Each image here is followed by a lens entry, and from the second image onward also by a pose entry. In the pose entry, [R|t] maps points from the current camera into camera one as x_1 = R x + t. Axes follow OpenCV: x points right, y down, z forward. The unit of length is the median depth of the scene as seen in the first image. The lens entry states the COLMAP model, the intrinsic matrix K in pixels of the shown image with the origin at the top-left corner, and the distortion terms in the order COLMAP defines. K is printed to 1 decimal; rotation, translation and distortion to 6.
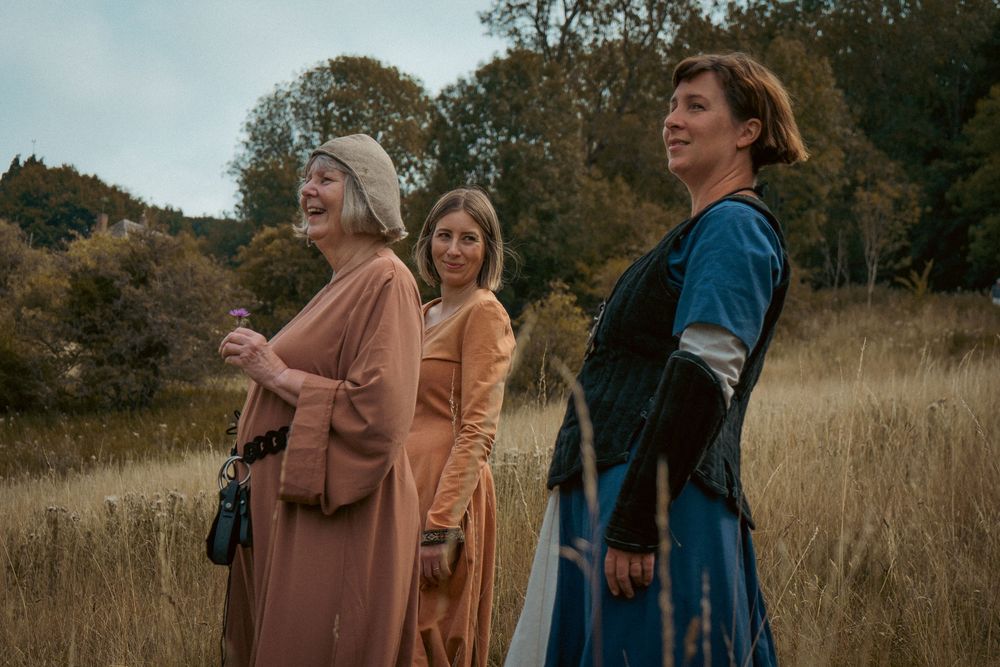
lens RADIAL K [[1911.7, 0, 500.0], [0, 1911.7, 333.5], [0, 0, 1]] dist [0.035107, 0.067671]
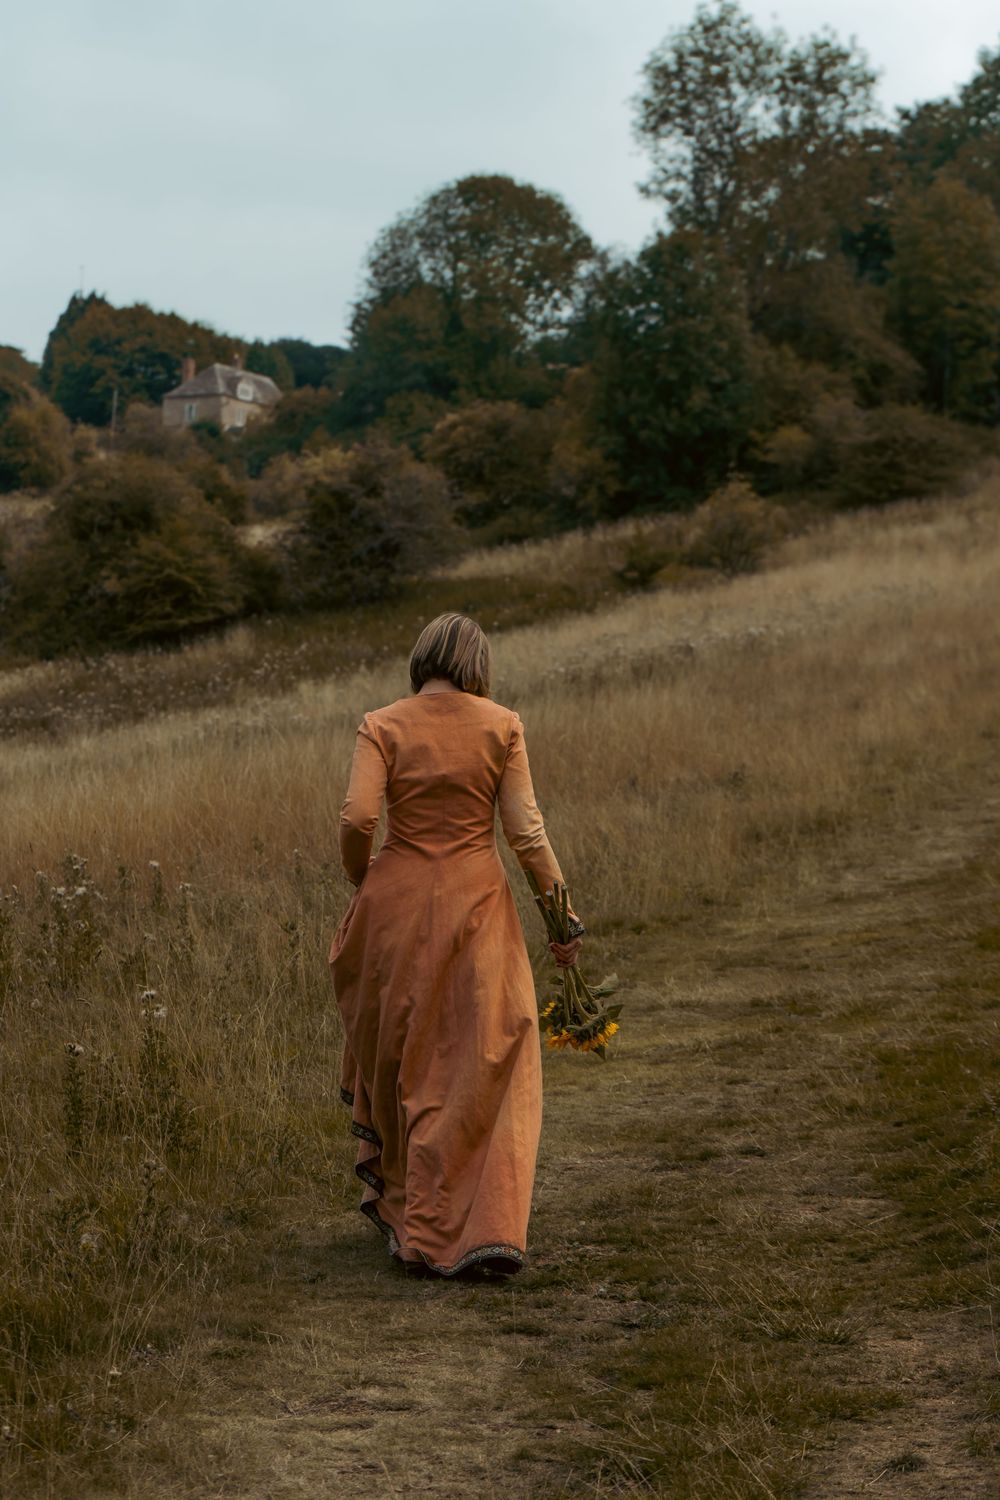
lens RADIAL K [[3033.3, 0, 500.0], [0, 3033.3, 750.0], [0, 0, 1]] dist [-0.289208, -0.096974]
pose [[0.996283, -0.067159, -0.053948, -0.011520], [0.072847, 0.991089, 0.111515, -0.035372], [0.045978, -0.115031, 0.992297, -0.408924]]
